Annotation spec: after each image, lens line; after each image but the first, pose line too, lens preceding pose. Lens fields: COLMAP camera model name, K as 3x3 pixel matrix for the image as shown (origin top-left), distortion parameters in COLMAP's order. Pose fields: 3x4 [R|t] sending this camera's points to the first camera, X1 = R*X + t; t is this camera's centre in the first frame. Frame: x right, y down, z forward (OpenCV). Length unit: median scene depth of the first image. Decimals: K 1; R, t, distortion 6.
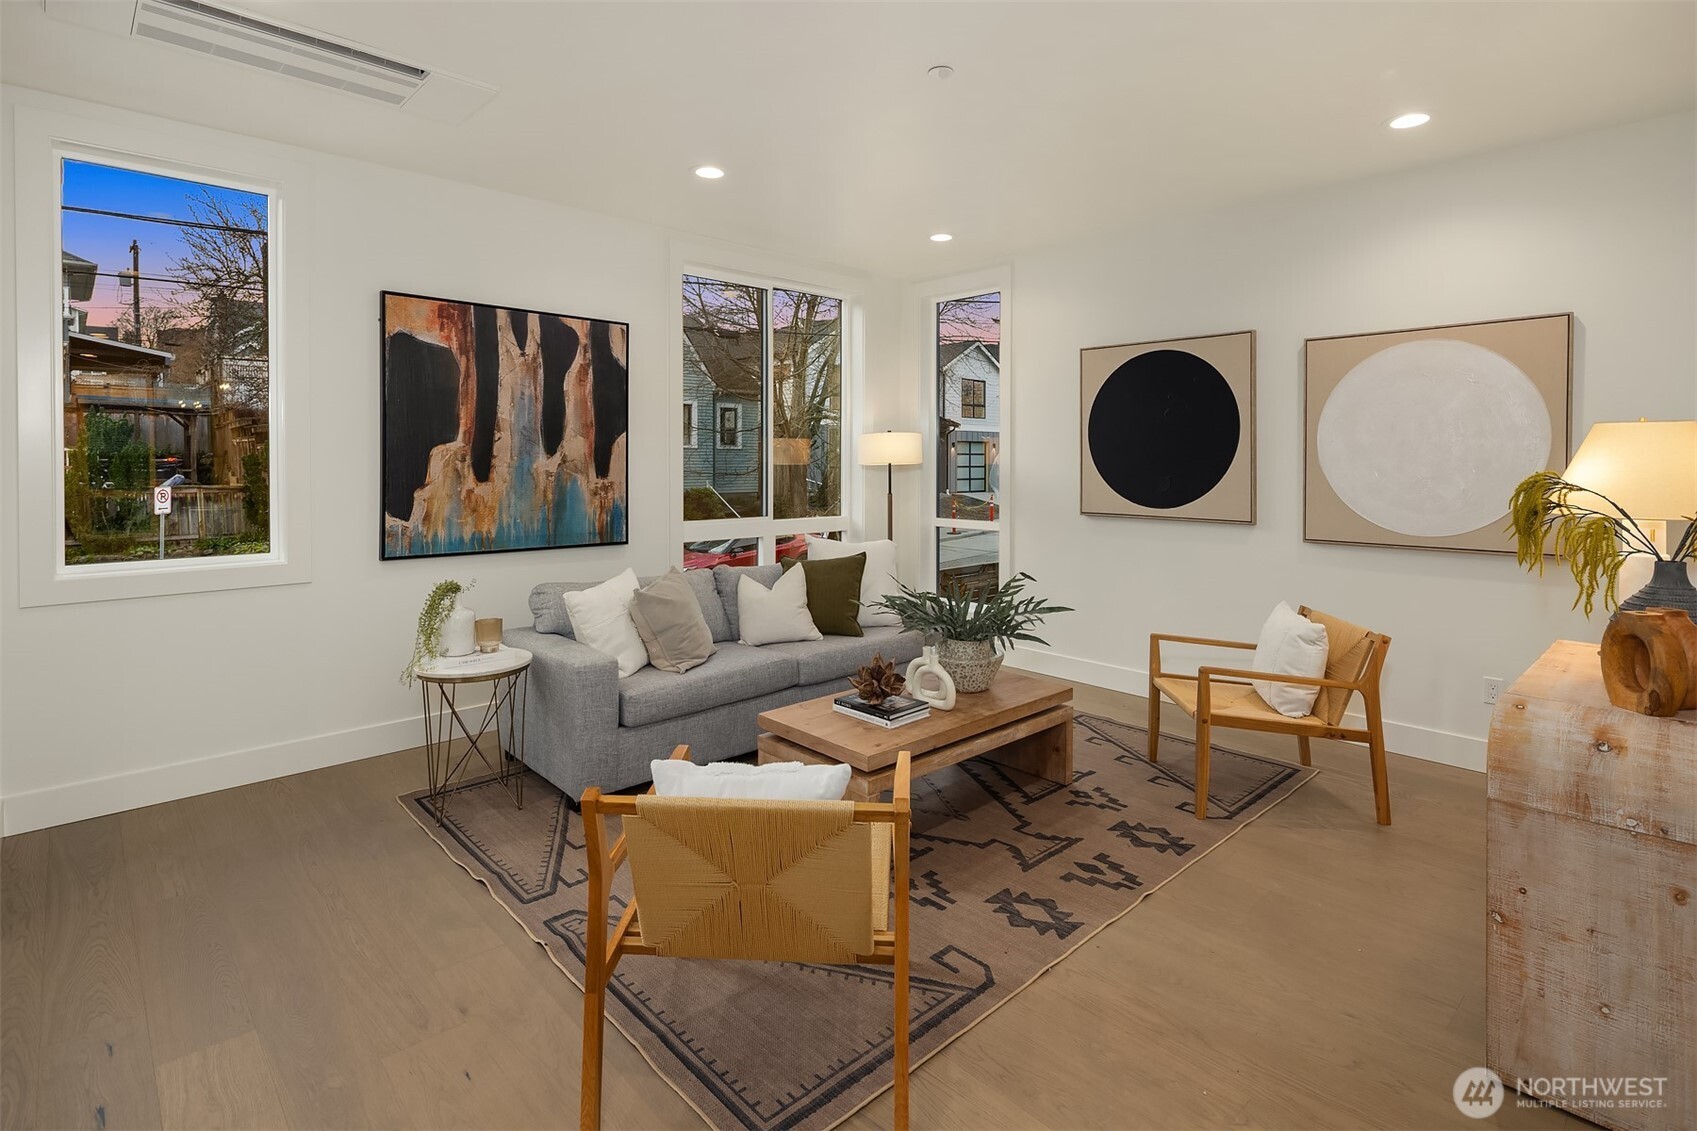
lens RADIAL K [[830.3, 0, 869.5], [0, 830.3, 469.4], [0, 0, 1]] dist [-0.000119, 0.000627]
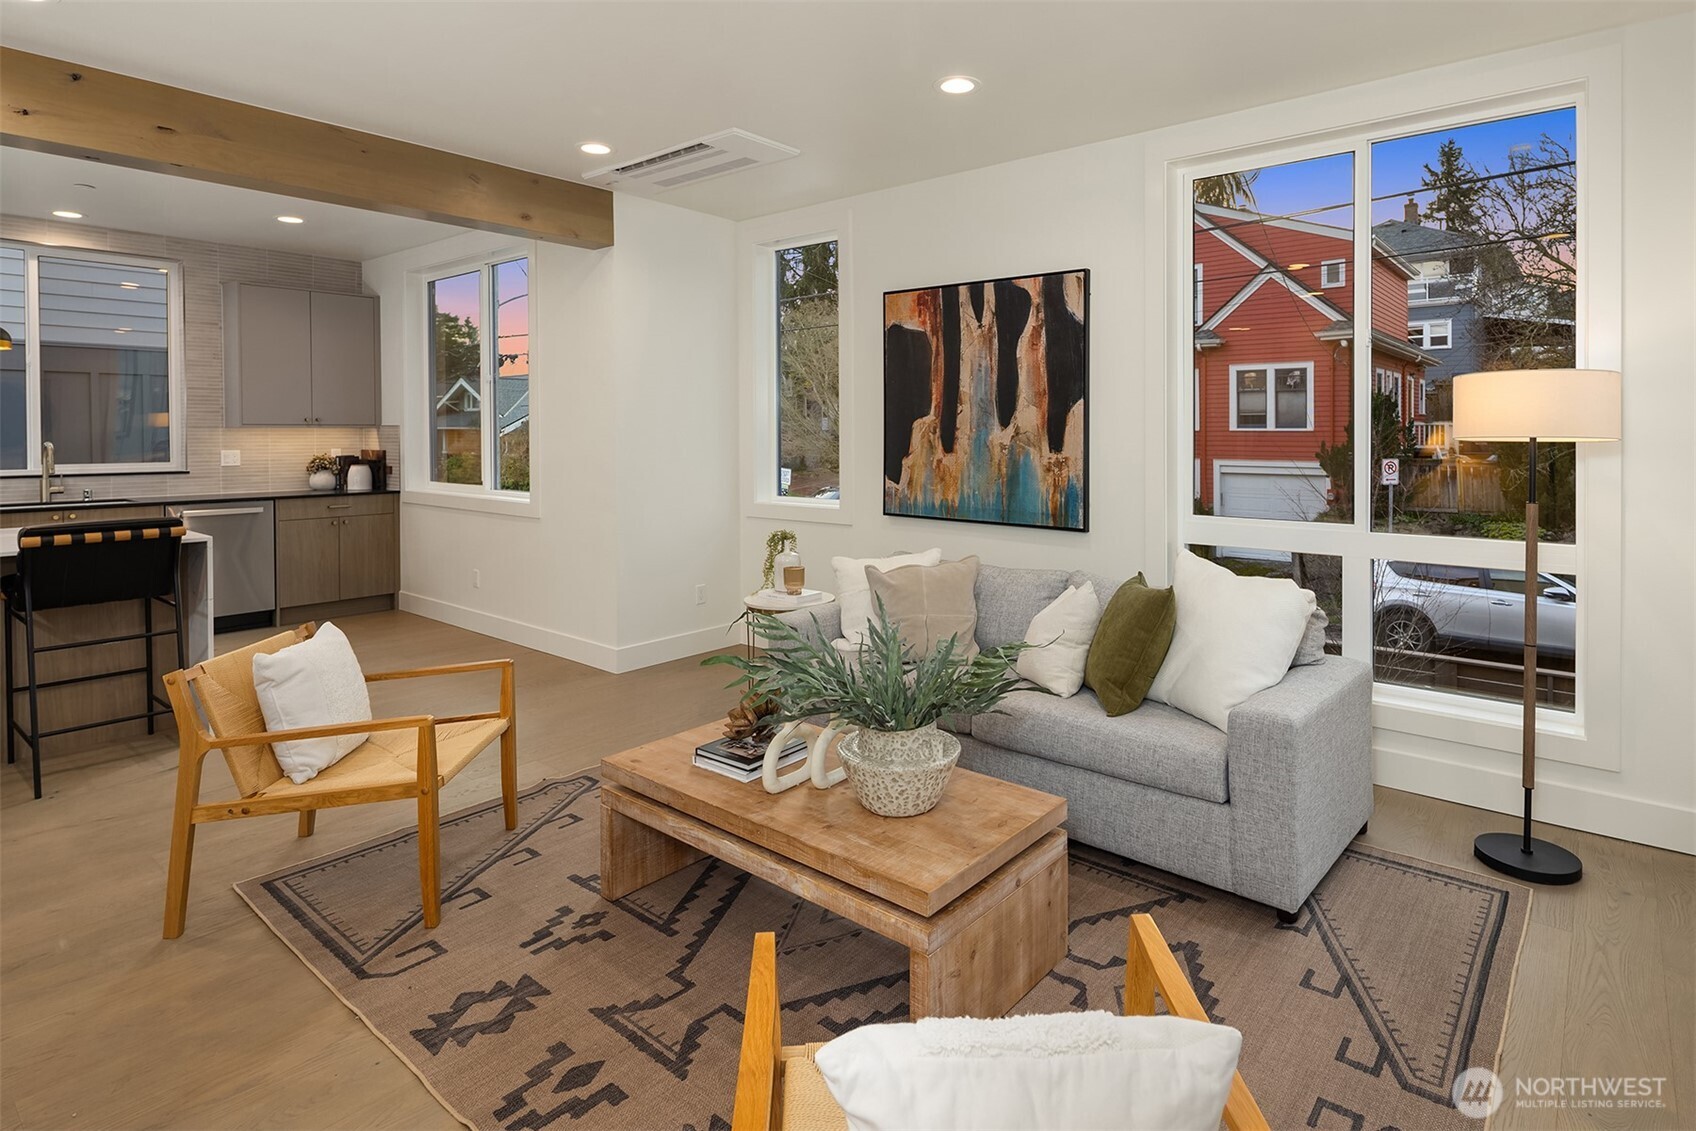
lens RADIAL K [[902.4, 0, 888.7], [0, 902.4, 439.2], [0, 0, 1]] dist [-0.002826, 0.000226]
pose [[0.118579, 0.005829, -0.992927, 0.659068], [-0.010881, 0.999930, 0.004571, -0.006594], [0.992885, 0.010262, 0.118634, 0.778882]]
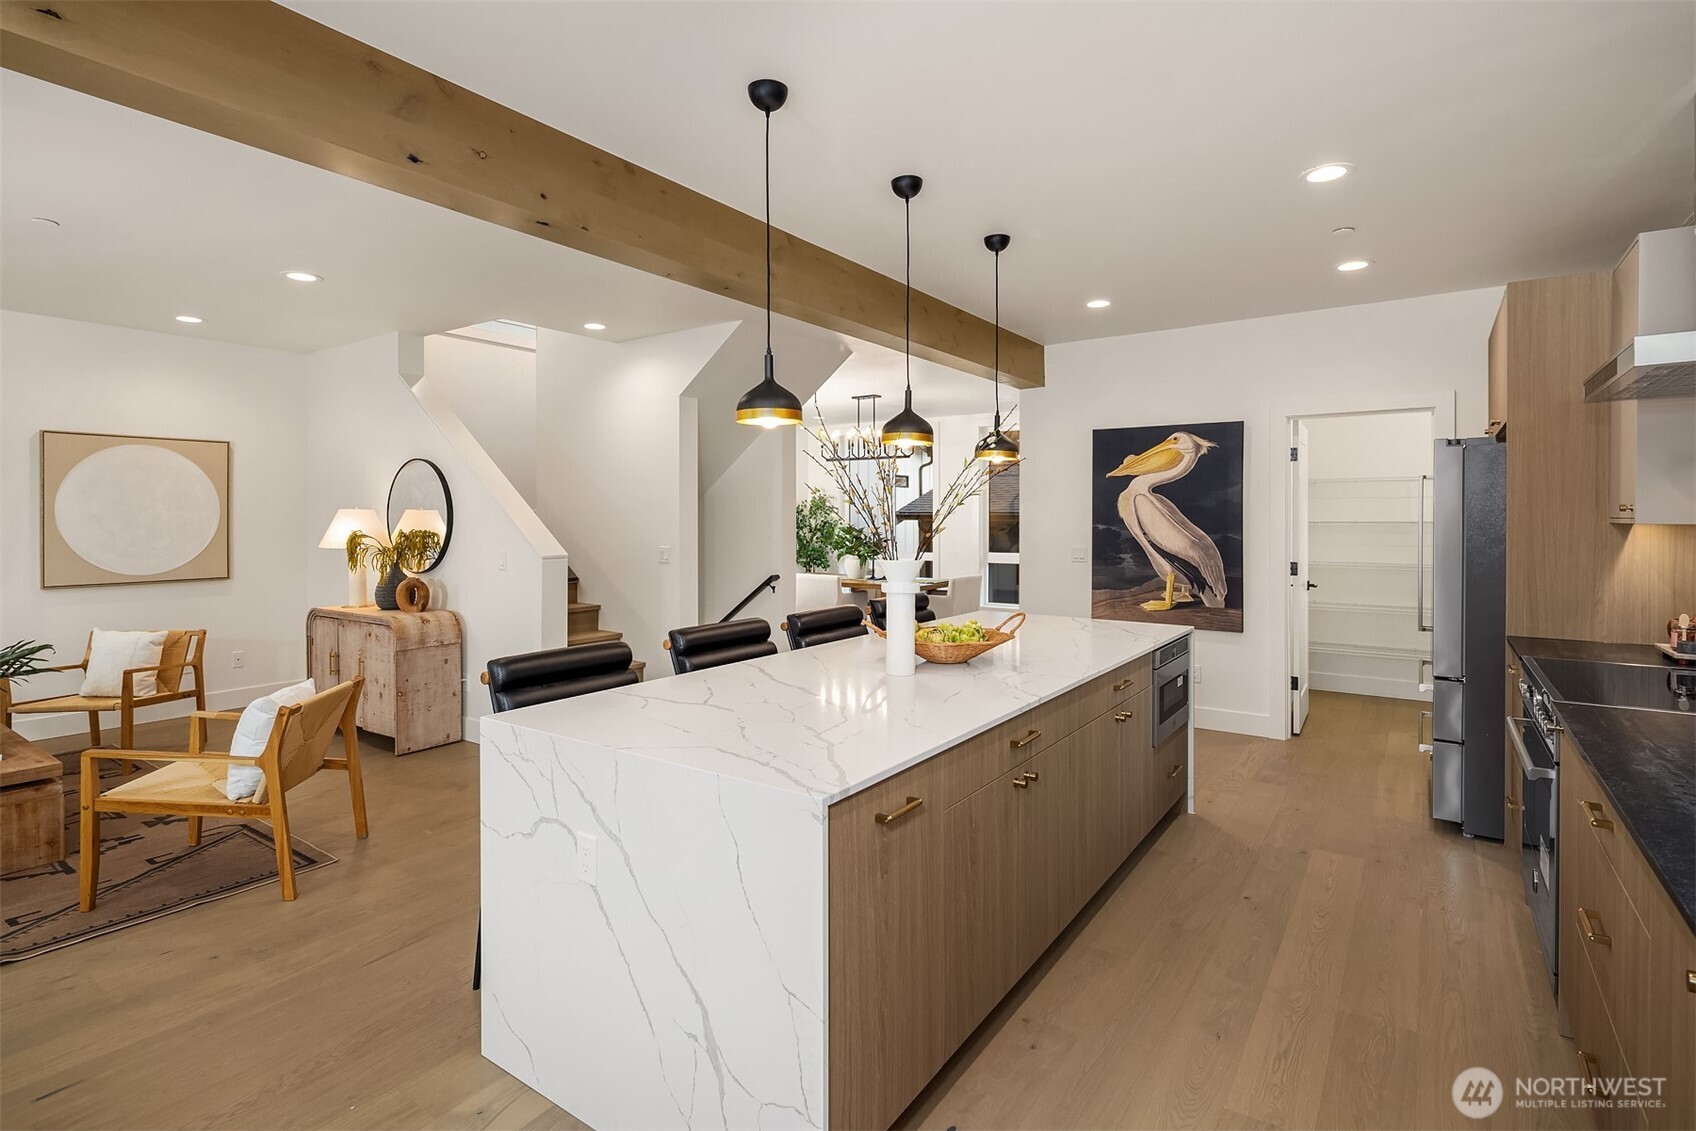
lens RADIAL K [[829.8, 0, 834.8], [0, 829.8, 524.1], [0, 0, 1]] dist [-0.000119, 0.000627]
pose [[-0.184830, -0.012168, 0.982695, -0.964551], [0.009700, 0.999852, 0.014205, -0.019347], [-0.982723, 0.012158, -0.184685, 0.040842]]
